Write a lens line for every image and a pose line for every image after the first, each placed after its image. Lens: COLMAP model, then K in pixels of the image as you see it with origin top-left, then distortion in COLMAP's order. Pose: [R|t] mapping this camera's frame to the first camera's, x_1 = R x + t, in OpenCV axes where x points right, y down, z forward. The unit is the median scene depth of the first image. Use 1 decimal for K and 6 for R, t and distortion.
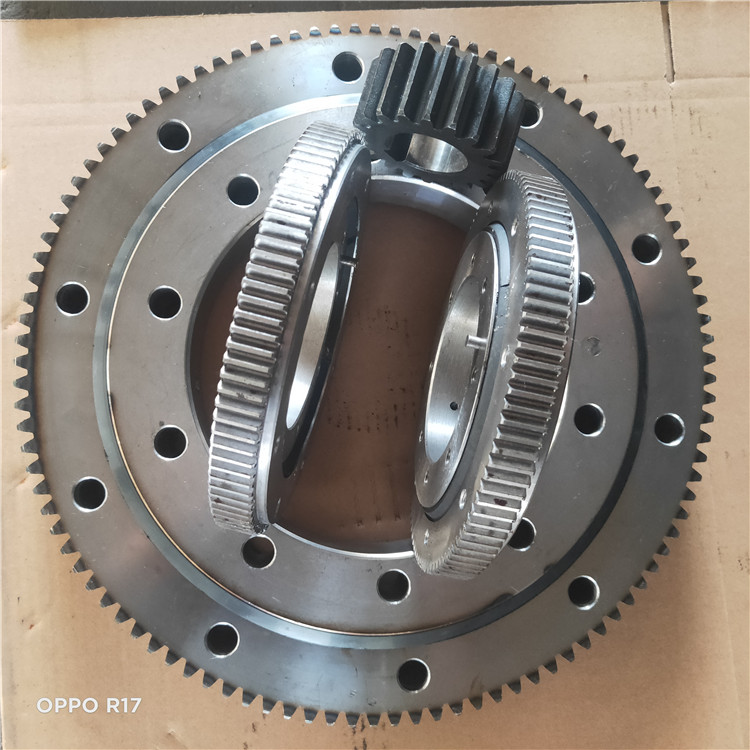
lens RADIAL K [[787.0, 0, 378.4], [0, 787.0, 375.1], [0, 0, 1]] dist [0.064962, -0.101333]
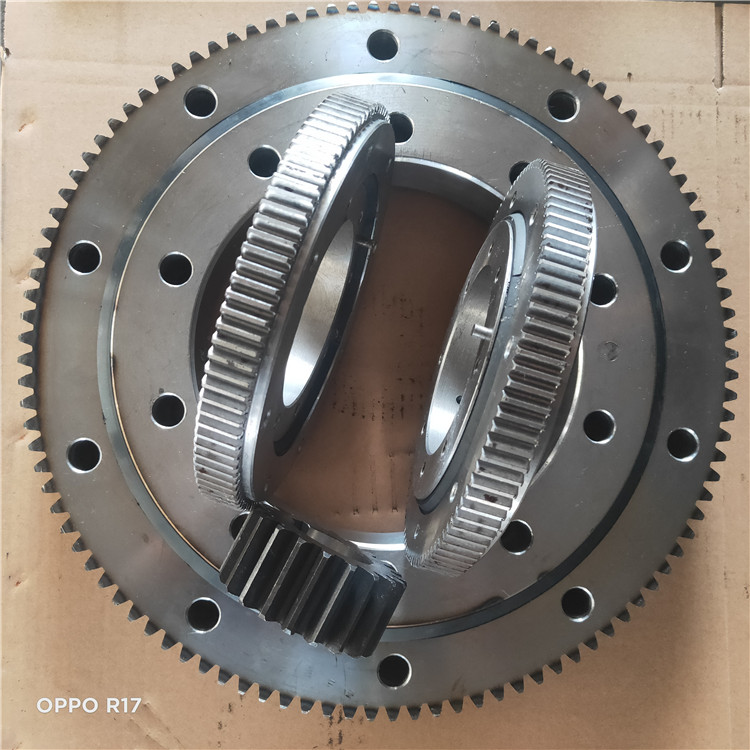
lens RADIAL K [[787.0, 0, 378.4], [0, 787.0, 375.1], [0, 0, 1]] dist [0.064962, -0.101333]
pose [[0.995409, 0.087390, -0.039027, 0.031003], [-0.087342, 0.996174, 0.002929, 0.014941], [0.039134, 0.000493, 0.999234, 0.024877]]
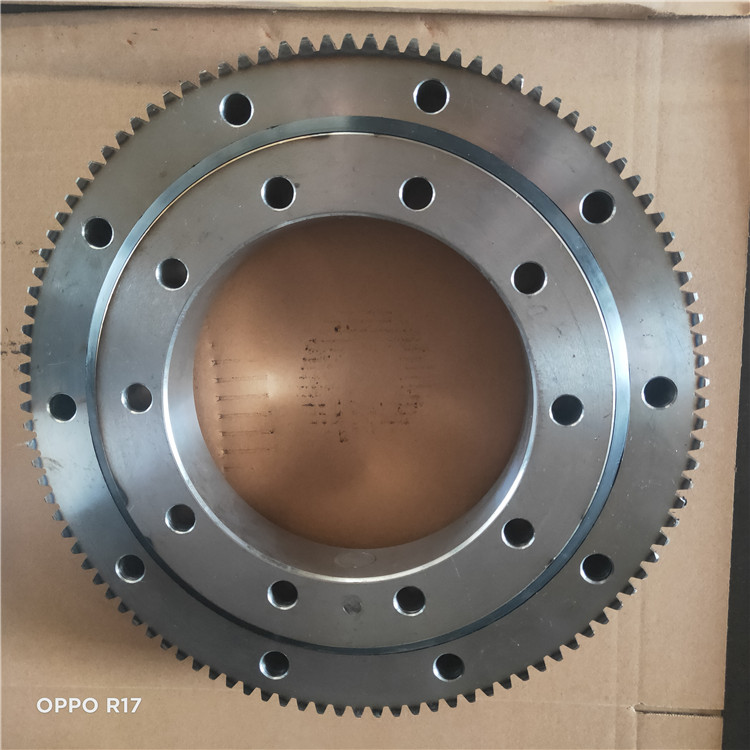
lens RADIAL K [[787.0, 0, 378.4], [0, 787.0, 375.1], [0, 0, 1]] dist [0.064962, -0.101333]
pose [[-0.071662, 0.994682, 0.073968, -0.111662], [-0.984264, -0.082531, 0.156247, -0.212737], [0.161521, -0.061607, 0.984944, 0.005780]]
